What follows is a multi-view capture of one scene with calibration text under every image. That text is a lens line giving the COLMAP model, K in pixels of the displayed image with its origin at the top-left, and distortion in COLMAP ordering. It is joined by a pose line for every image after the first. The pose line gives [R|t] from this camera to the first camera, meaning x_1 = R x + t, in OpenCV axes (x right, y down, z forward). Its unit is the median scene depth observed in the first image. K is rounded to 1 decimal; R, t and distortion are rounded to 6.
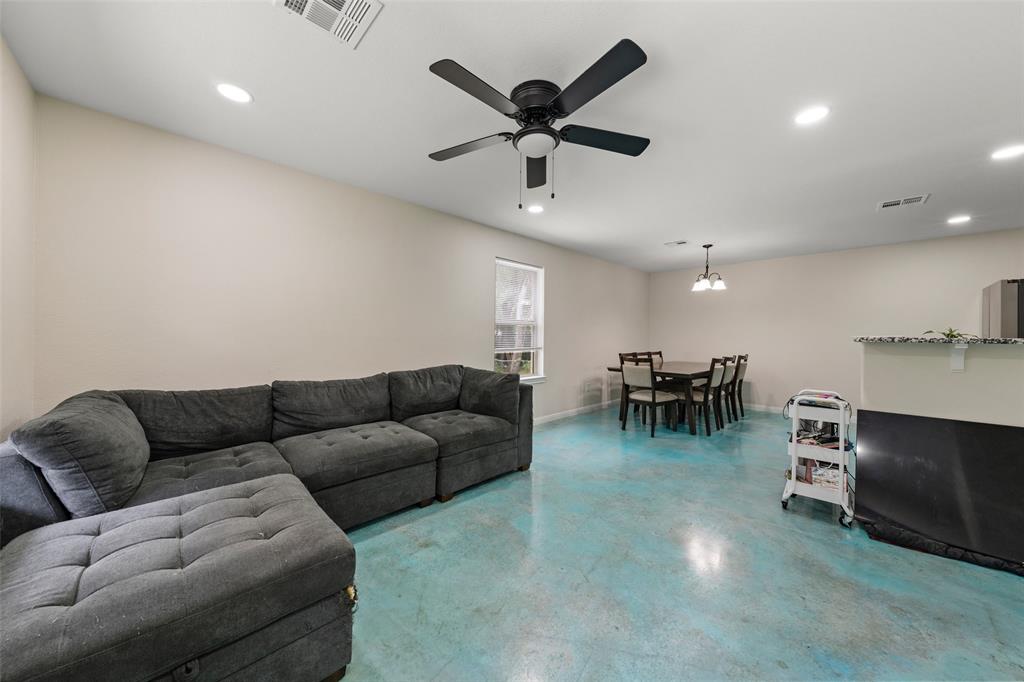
lens RADIAL K [[356.1, 0, 512.7], [0, 356.1, 339.7], [0, 0, 1]] dist [-0.004719, 0.000305]
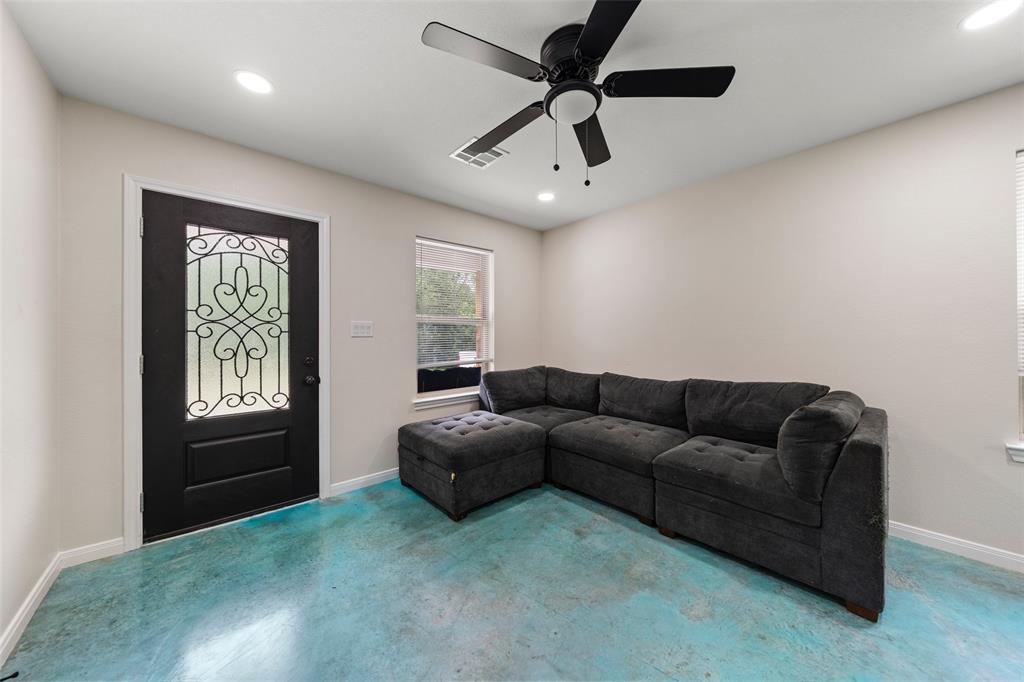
lens RADIAL K [[356.1, 0, 506.7], [0, 356.1, 340.3], [0, 0, 1]] dist [-0.004719, 0.000305]
pose [[-0.072279, 0.000182, -0.997384, 0.654449], [-0.005900, 0.999982, 0.000610, -0.004103], [0.997367, 0.005929, -0.072277, 0.663992]]
